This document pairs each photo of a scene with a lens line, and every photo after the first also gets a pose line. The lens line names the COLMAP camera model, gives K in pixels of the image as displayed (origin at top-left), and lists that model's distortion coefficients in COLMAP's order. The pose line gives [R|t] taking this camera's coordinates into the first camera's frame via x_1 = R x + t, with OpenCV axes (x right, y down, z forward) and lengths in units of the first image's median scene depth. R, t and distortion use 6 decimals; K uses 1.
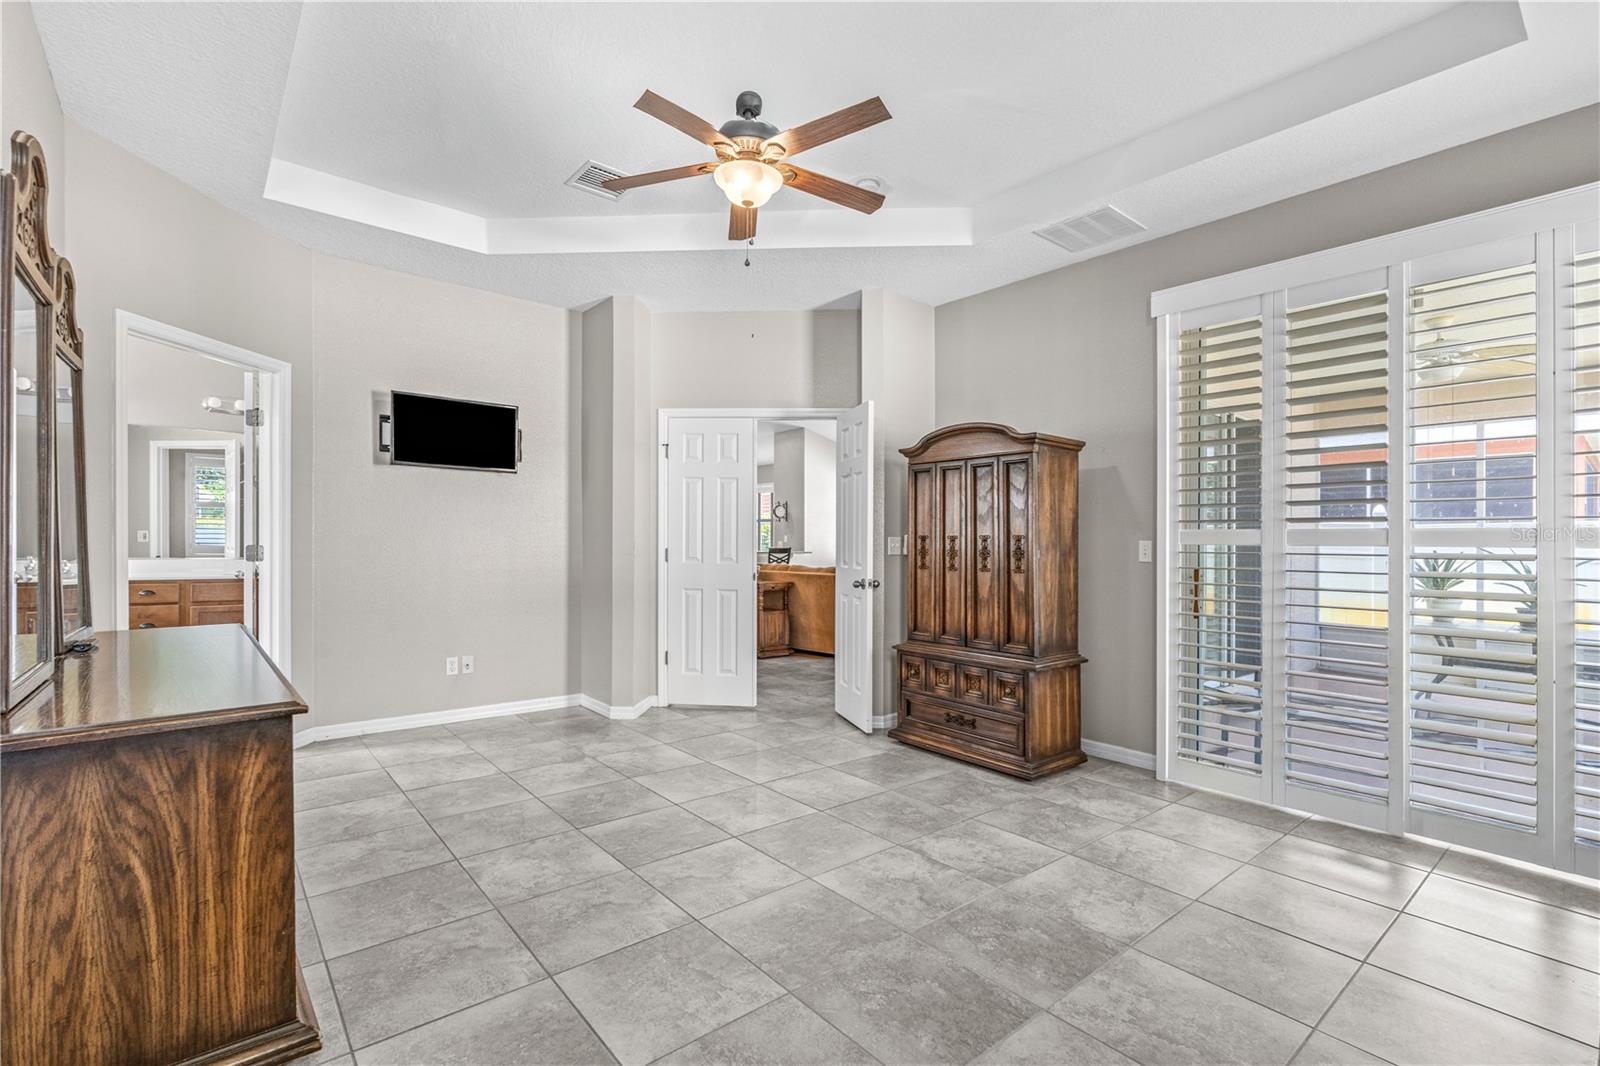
lens RADIAL K [[730.4, 0, 801.5], [0, 730.4, 543.2], [0, 0, 1]] dist [-0.000786, 0.001050]
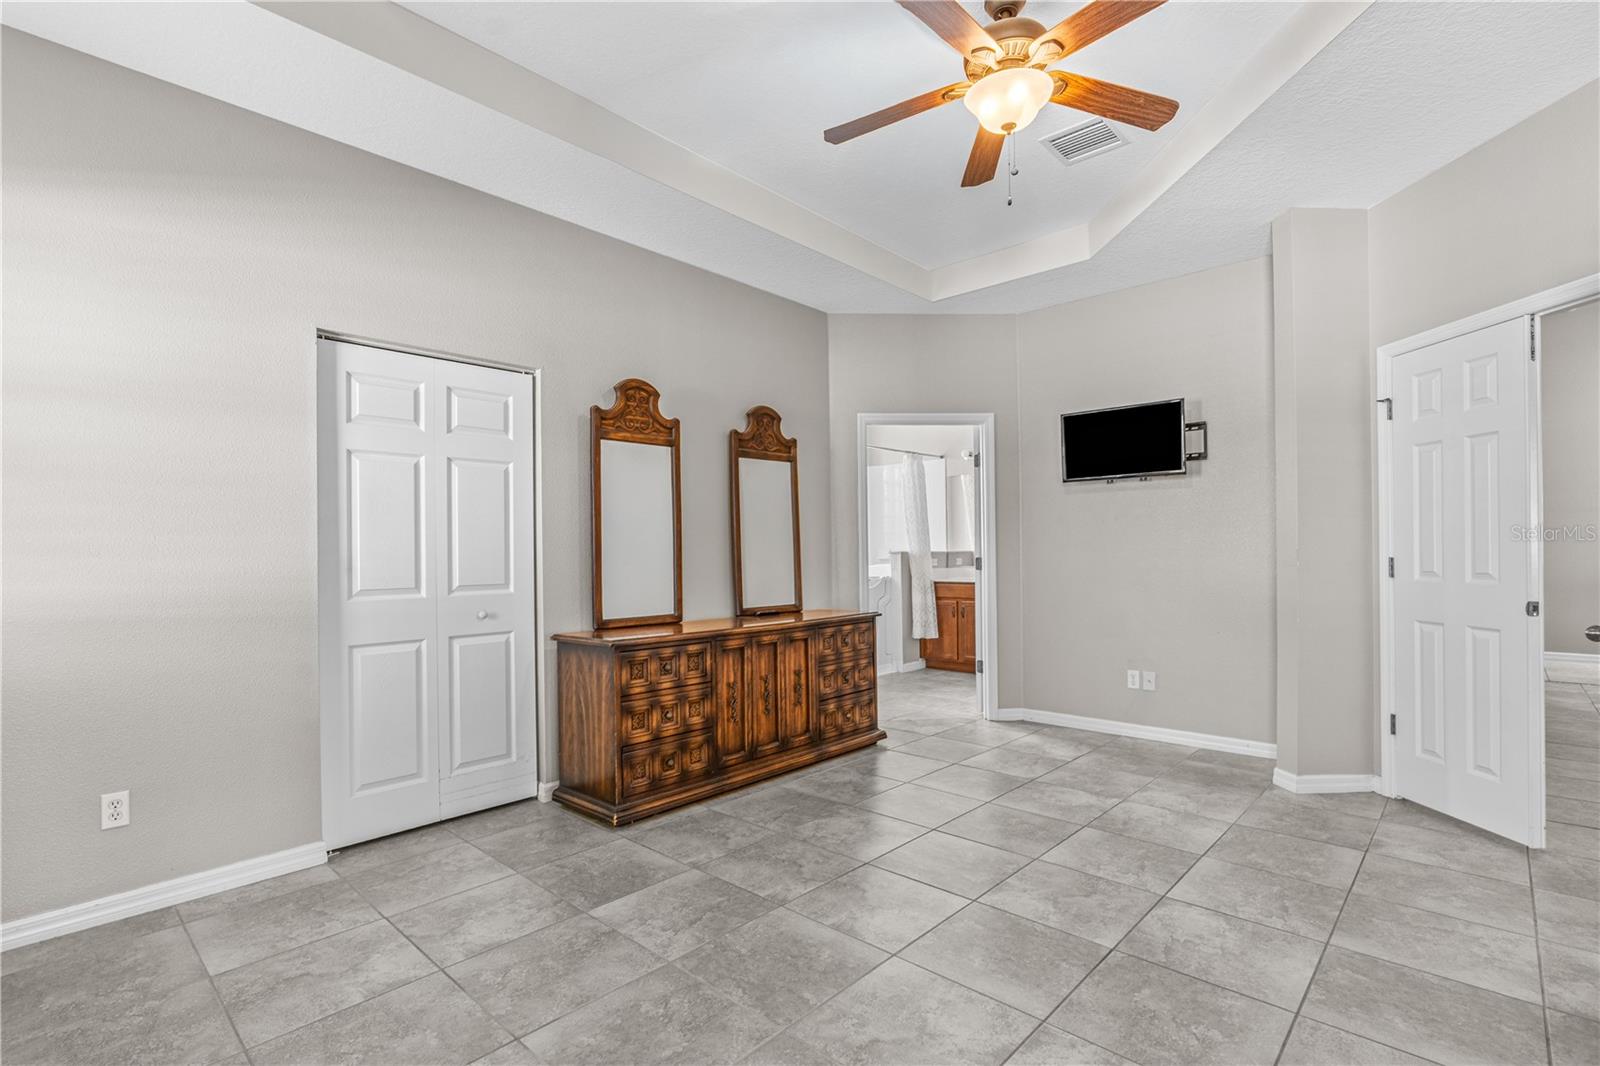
lens RADIAL K [[748.7, 0, 797.8], [0, 748.7, 556.9], [0, 0, 1]] dist [-0.002388, 0.000107]
pose [[0.120039, -0.008967, -0.992729, 0.700981], [0.012568, 0.999893, -0.007512, 0.009109], [0.992690, -0.011575, 0.120138, 0.657862]]
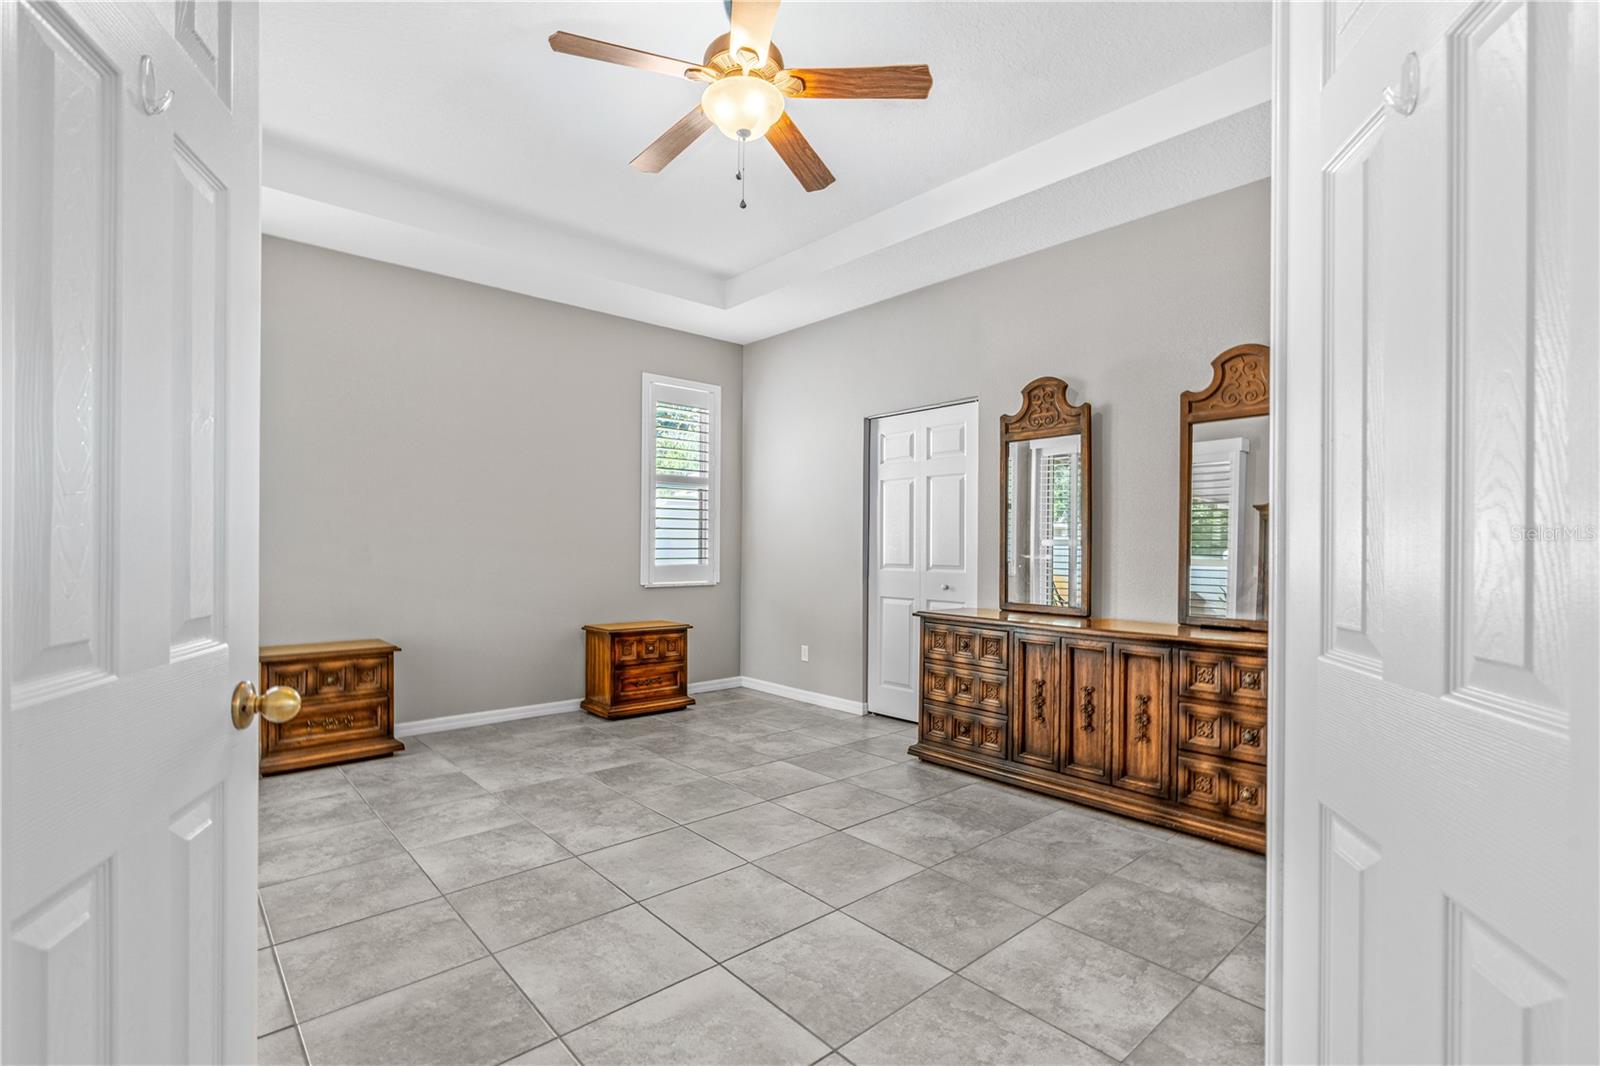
lens RADIAL K [[730.4, 0, 801.5], [0, 730.4, 543.2], [0, 0, 1]] dist [-0.000786, 0.001050]
pose [[-0.999287, -0.020733, -0.031562, -0.111860], [-0.020592, 0.999776, -0.004796, 0.004497], [0.031655, -0.004143, -0.999490, 1.807747]]
